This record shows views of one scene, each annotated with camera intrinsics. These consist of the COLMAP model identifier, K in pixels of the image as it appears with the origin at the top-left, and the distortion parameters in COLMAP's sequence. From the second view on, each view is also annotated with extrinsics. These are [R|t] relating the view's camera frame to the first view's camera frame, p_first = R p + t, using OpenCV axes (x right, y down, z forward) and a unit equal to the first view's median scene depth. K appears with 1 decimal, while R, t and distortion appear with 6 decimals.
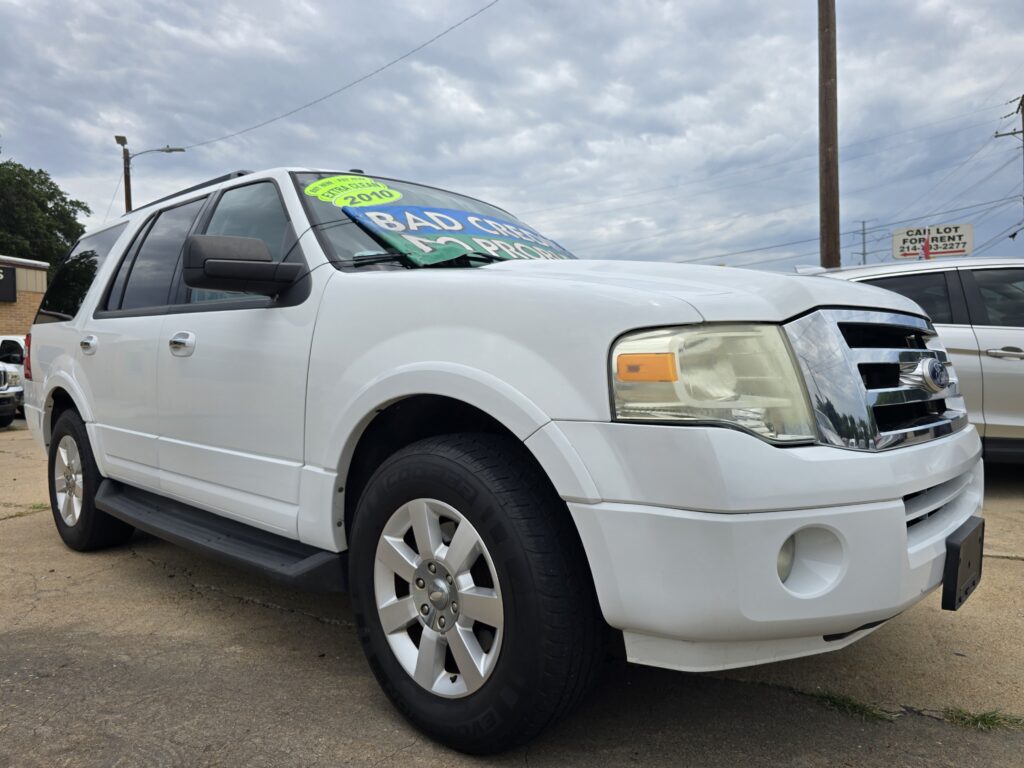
lens RADIAL K [[696.8, 0, 512.0], [0, 696.8, 384.0], [0, 0, 1]] dist [0.040427, -0.038578]
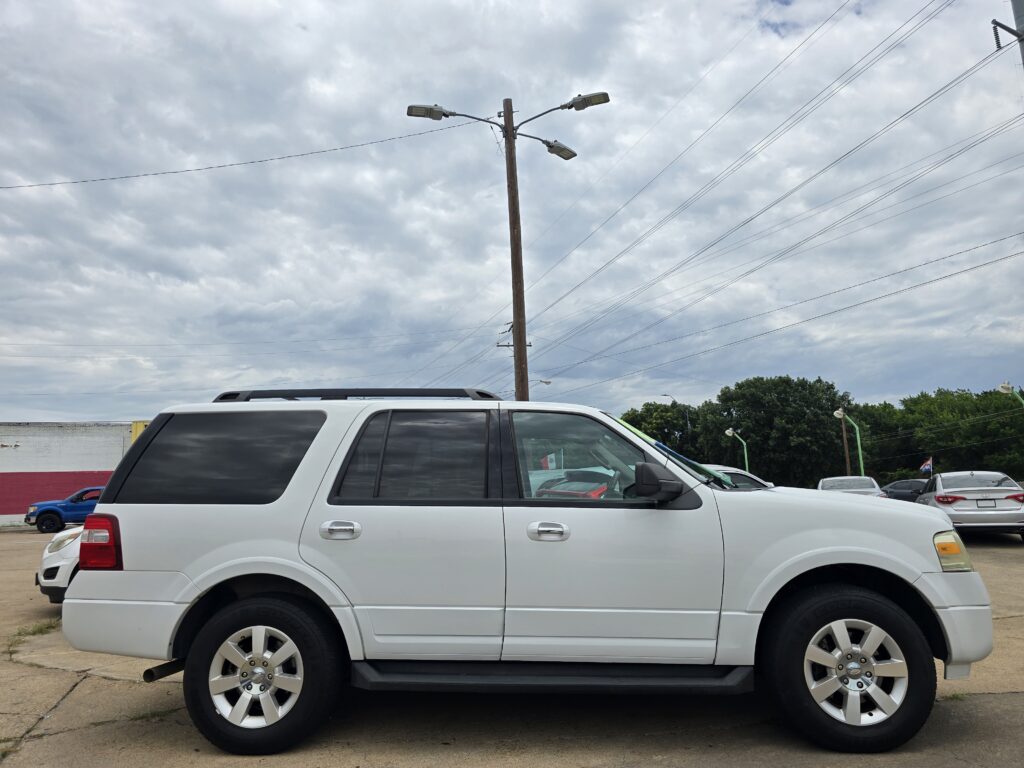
lens RADIAL K [[696.8, 0, 512.0], [0, 696.8, 384.0], [0, 0, 1]] dist [0.040427, -0.038578]
pose [[0.769469, 0.115192, 0.628210, -1.641563], [0.022118, 0.978205, -0.206461, -0.070739], [-0.638301, 0.172760, 0.750150, 0.008931]]
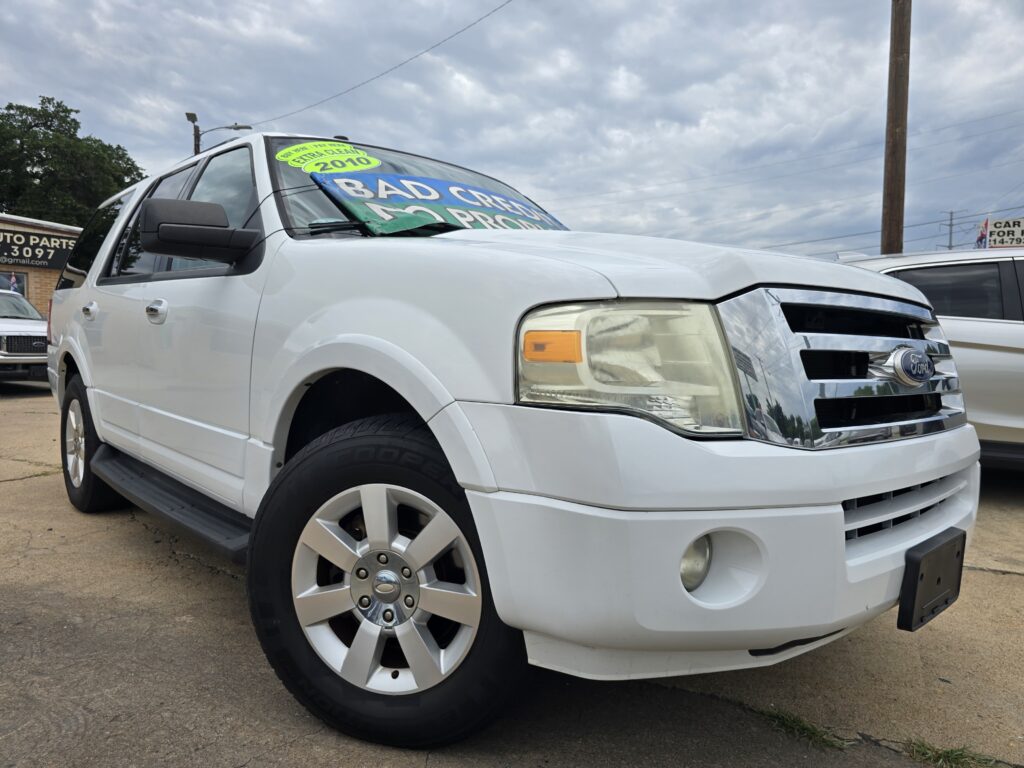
lens RADIAL K [[703.8, 0, 512.0], [0, 703.8, 384.0], [0, 0, 1]] dist [0.003725, -0.001520]
pose [[0.995568, 0.040869, -0.084700, 0.136134], [-0.038973, 0.998954, 0.023923, 0.003713], [0.085589, -0.020516, 0.996119, 0.055033]]
